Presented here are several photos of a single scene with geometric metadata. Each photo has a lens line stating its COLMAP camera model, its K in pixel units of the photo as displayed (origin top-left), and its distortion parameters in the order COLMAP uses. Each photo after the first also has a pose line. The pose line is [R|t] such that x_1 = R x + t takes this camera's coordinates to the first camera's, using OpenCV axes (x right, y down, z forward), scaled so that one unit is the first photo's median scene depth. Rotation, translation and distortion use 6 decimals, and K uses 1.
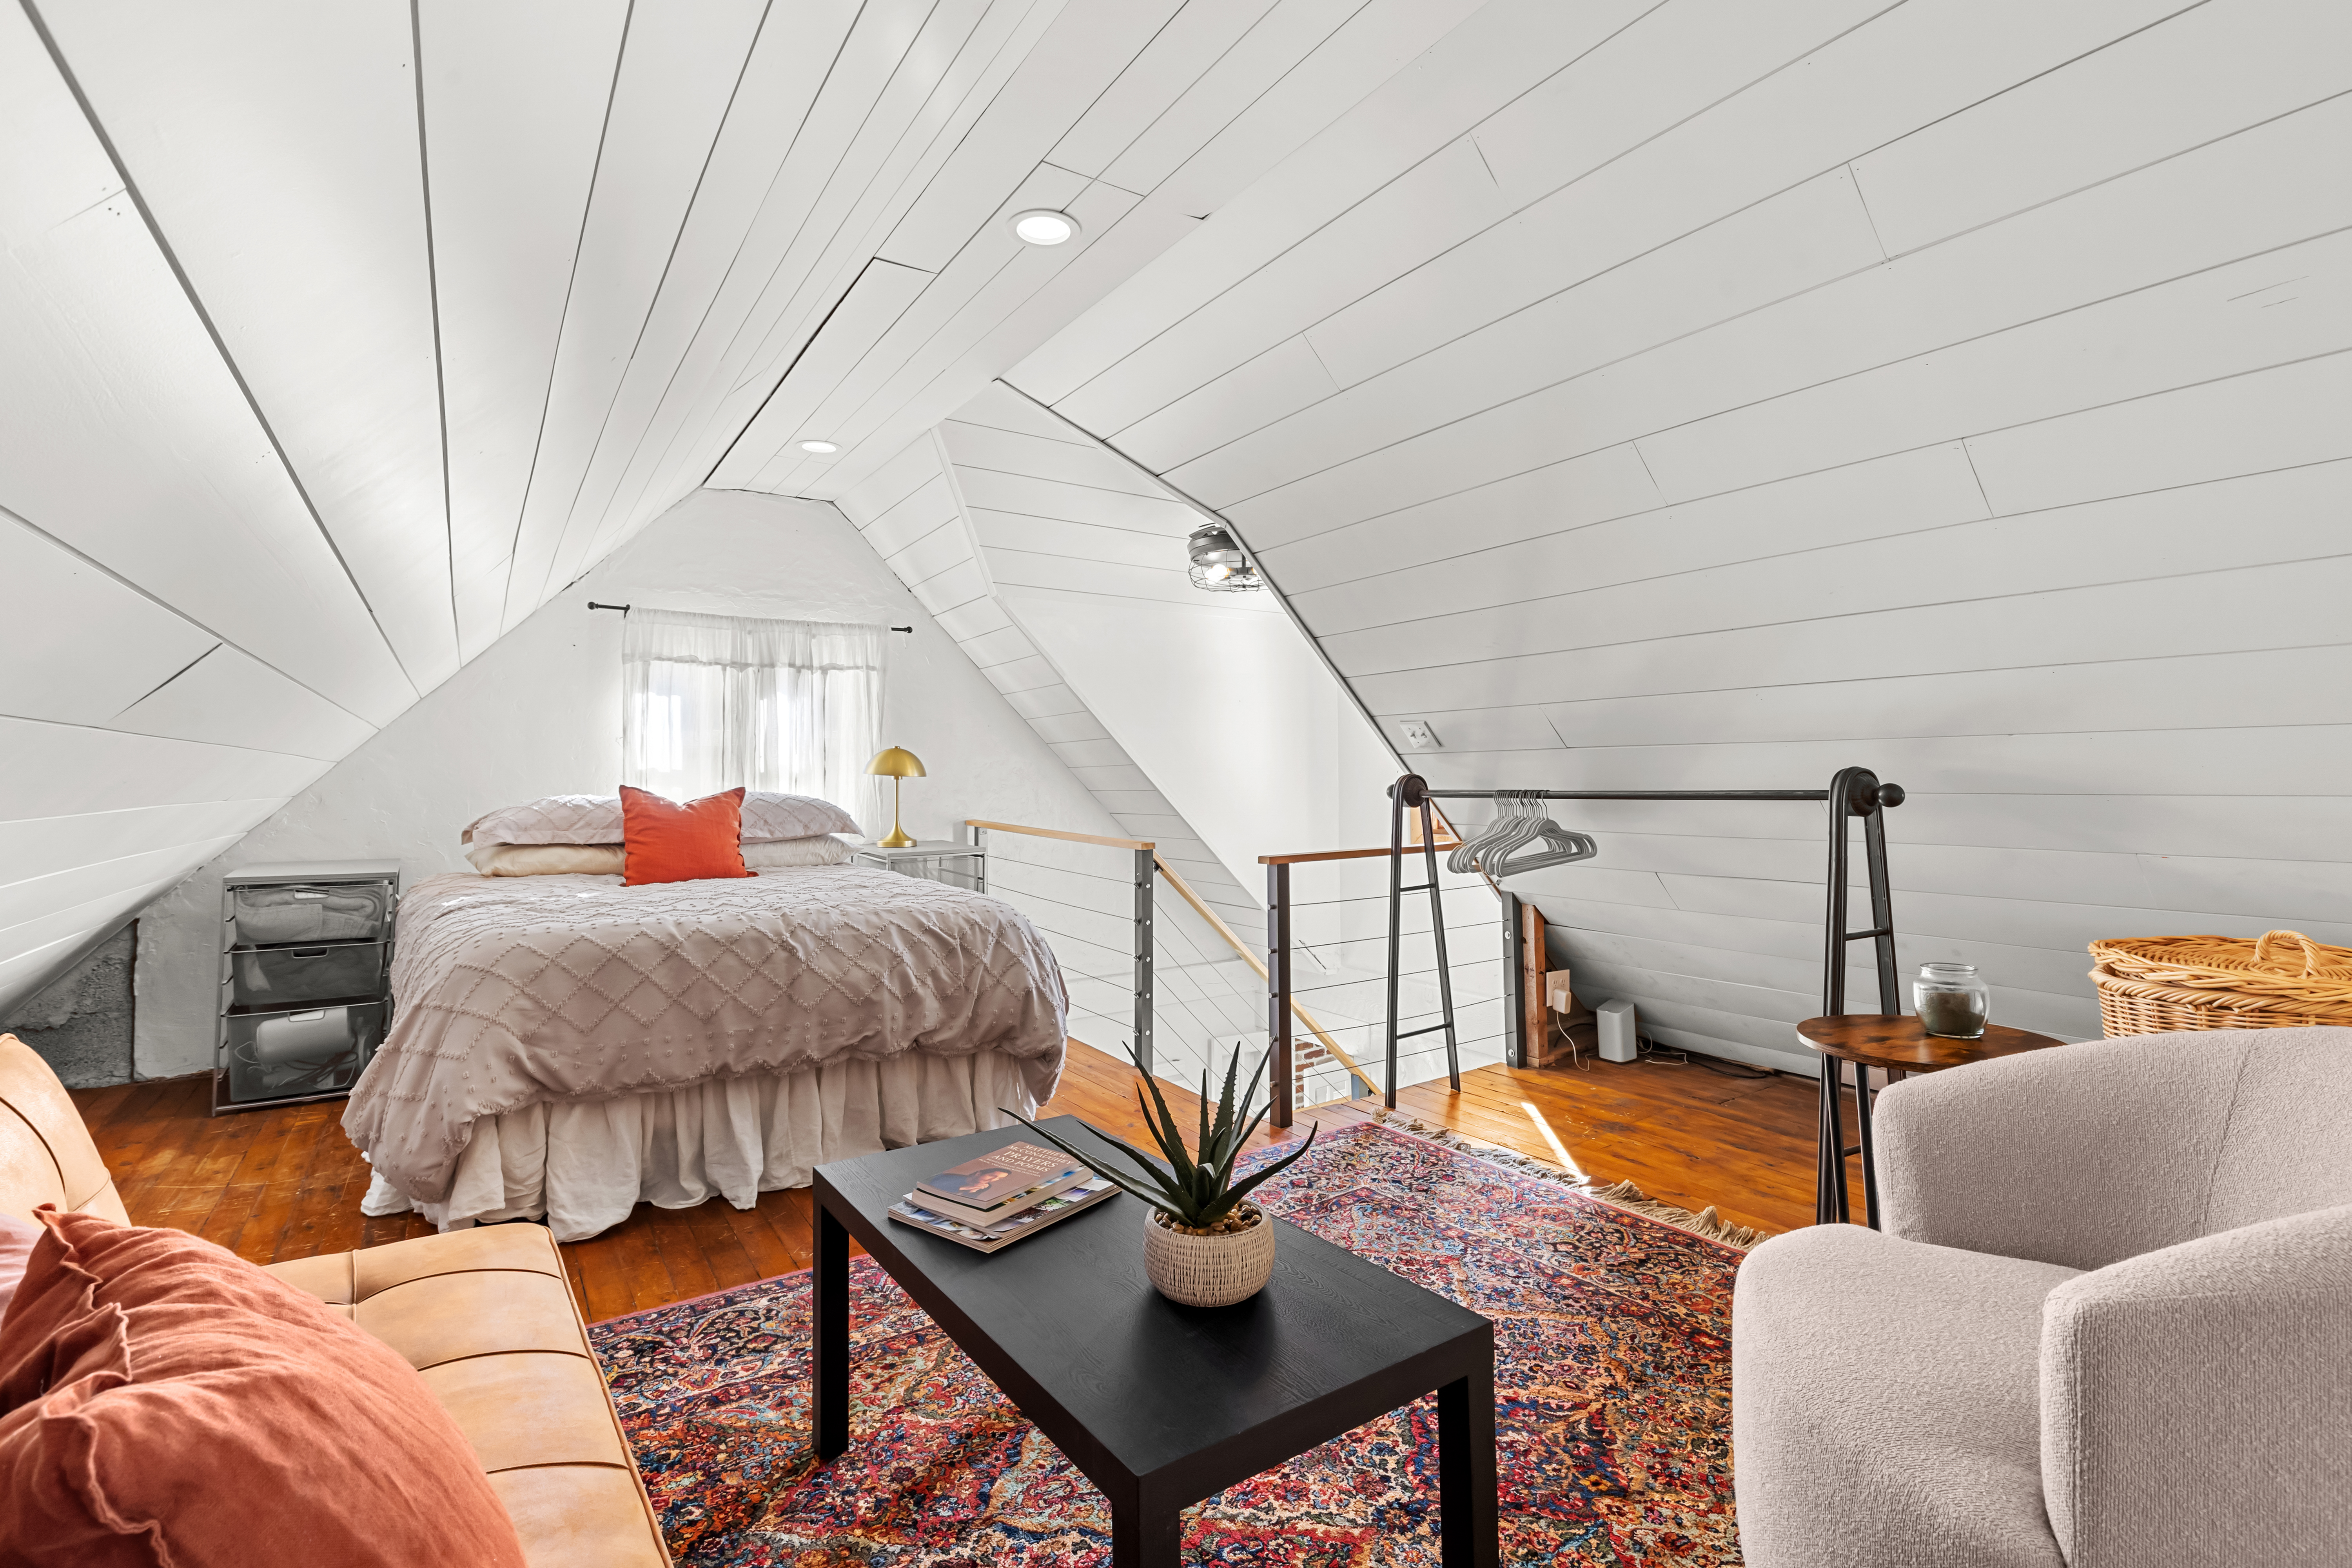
lens RADIAL K [[1073.3, 0, 1194.0], [0, 1073.3, 737.9], [0, 0, 1]] dist [0.001902, 0.001038]
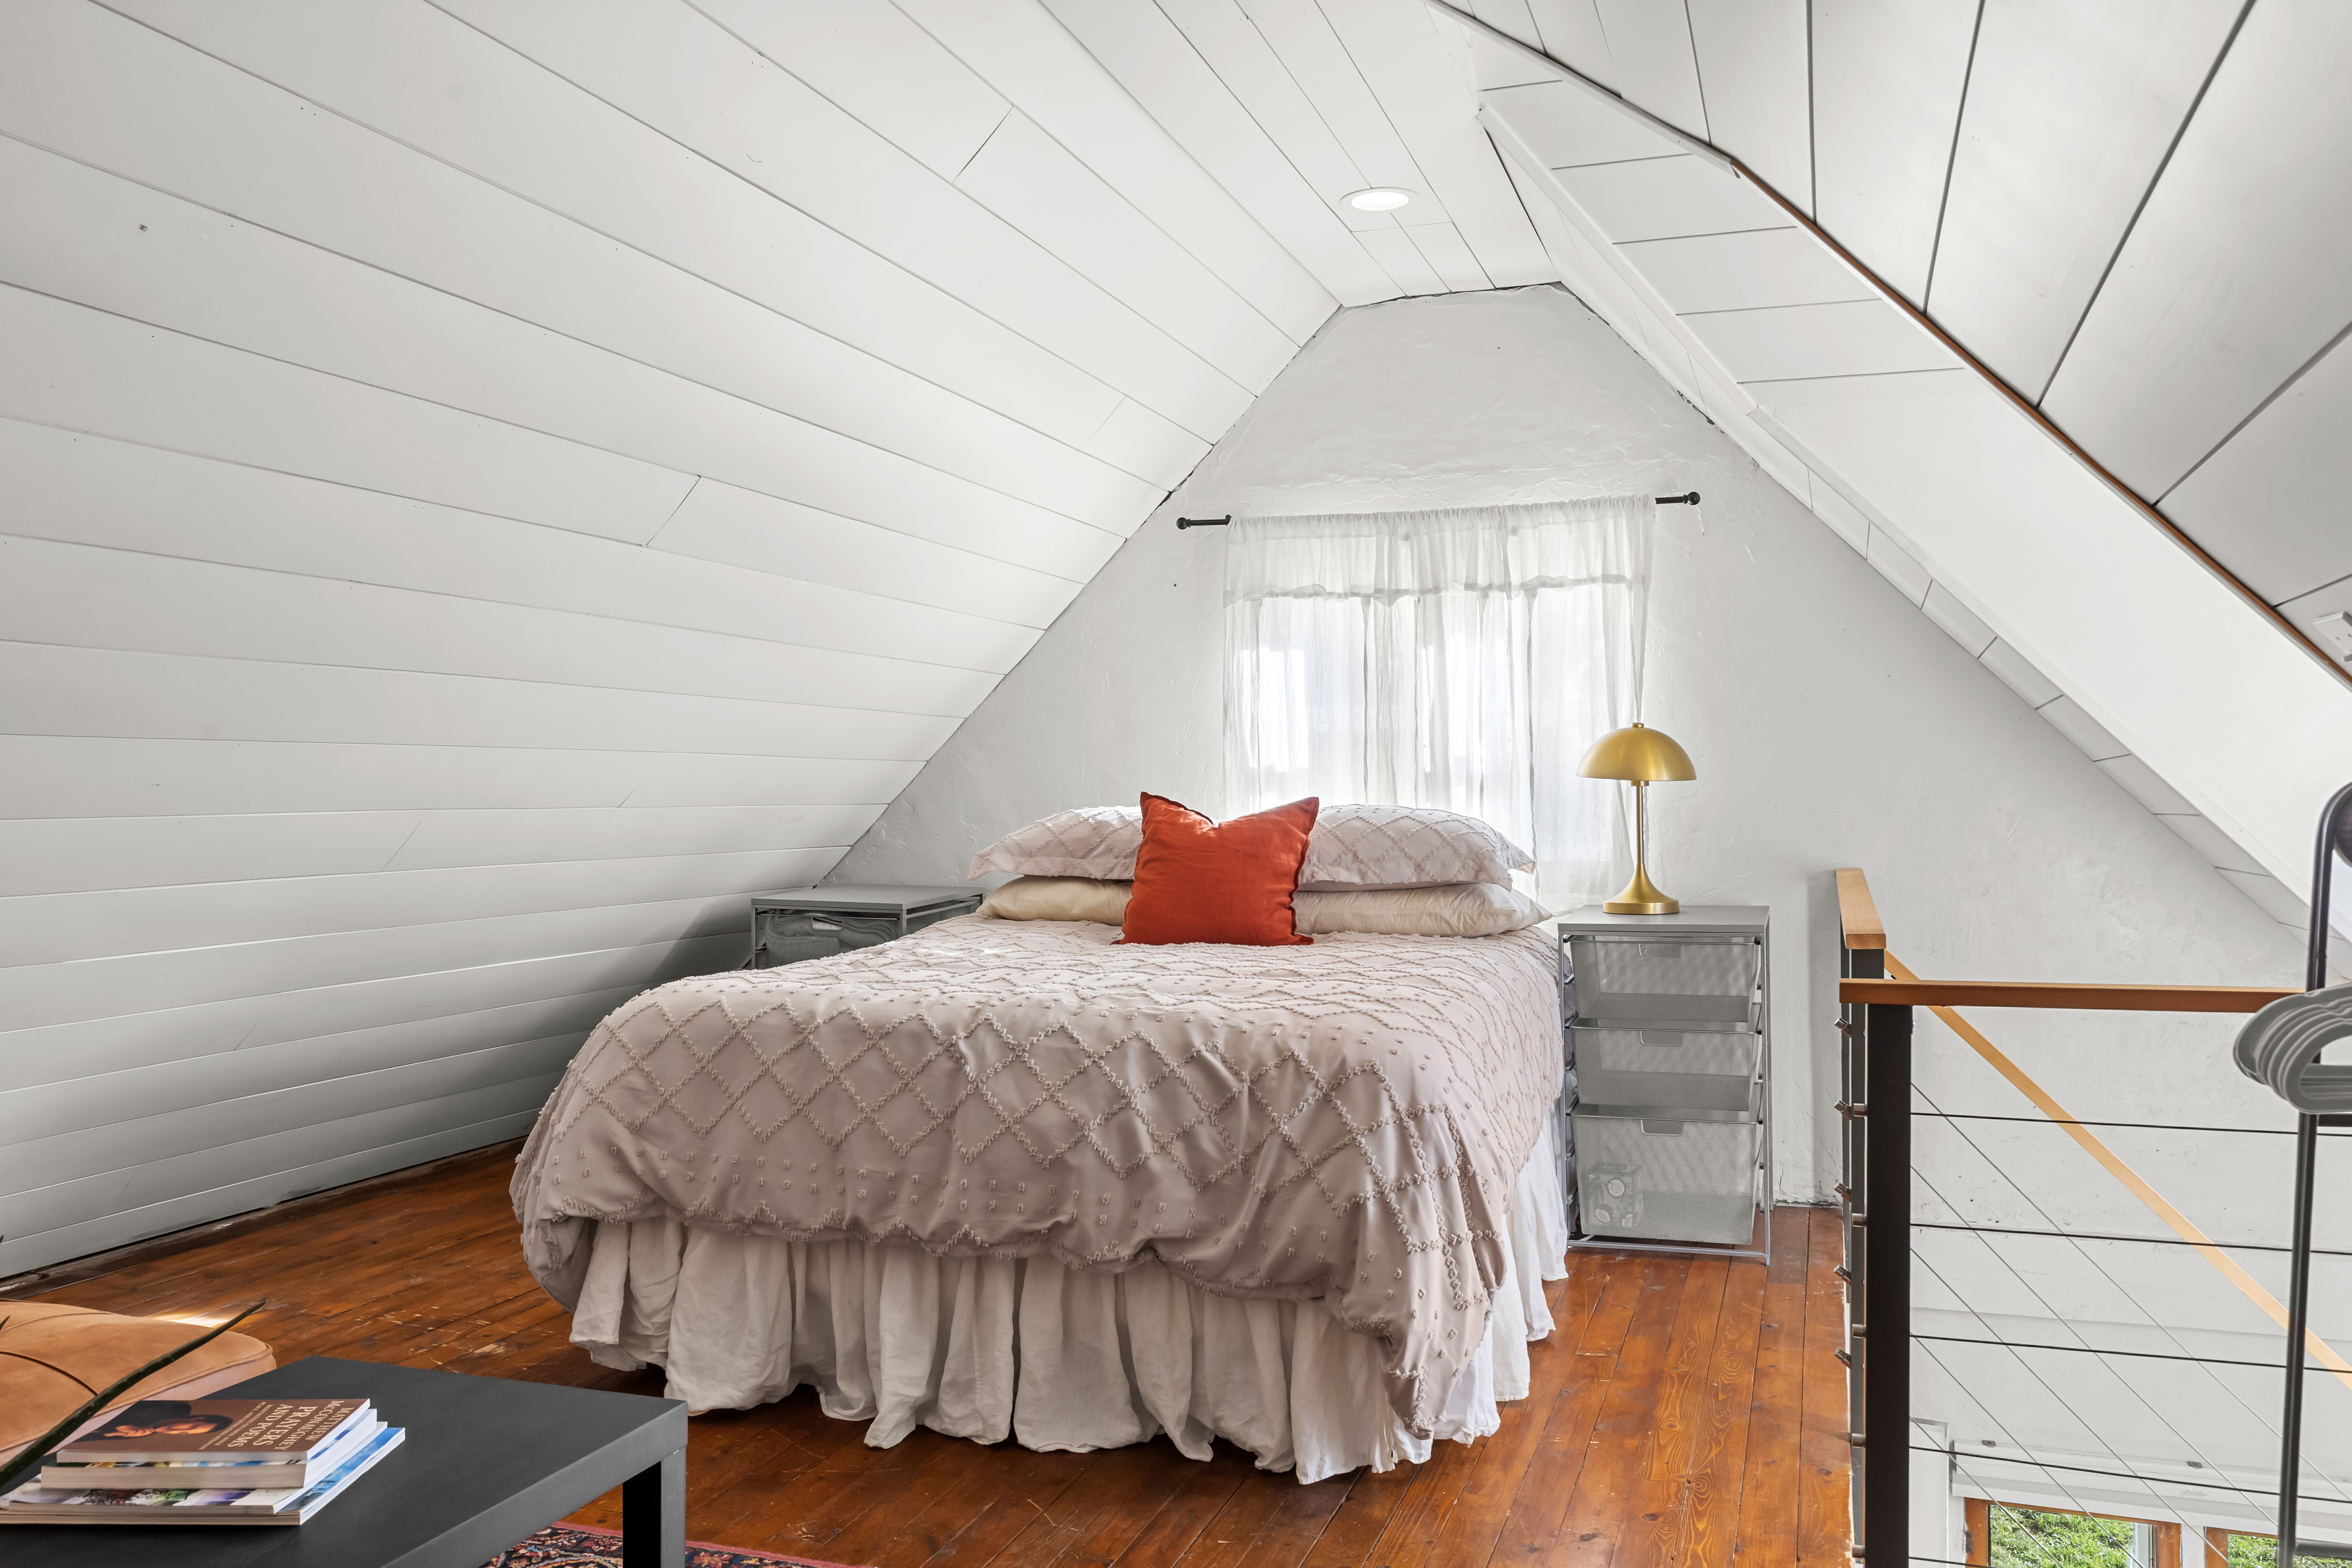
lens RADIAL K [[1868.1, 0, 1175.6], [0, 1868.1, 784.7], [0, 0, 1]] dist [-0.000846, 0.000325]
pose [[0.596040, 0.003142, -0.802948, 0.525341], [0.027674, 0.999318, 0.024454, 0.015041], [0.802478, -0.036796, 0.595547, 0.431435]]
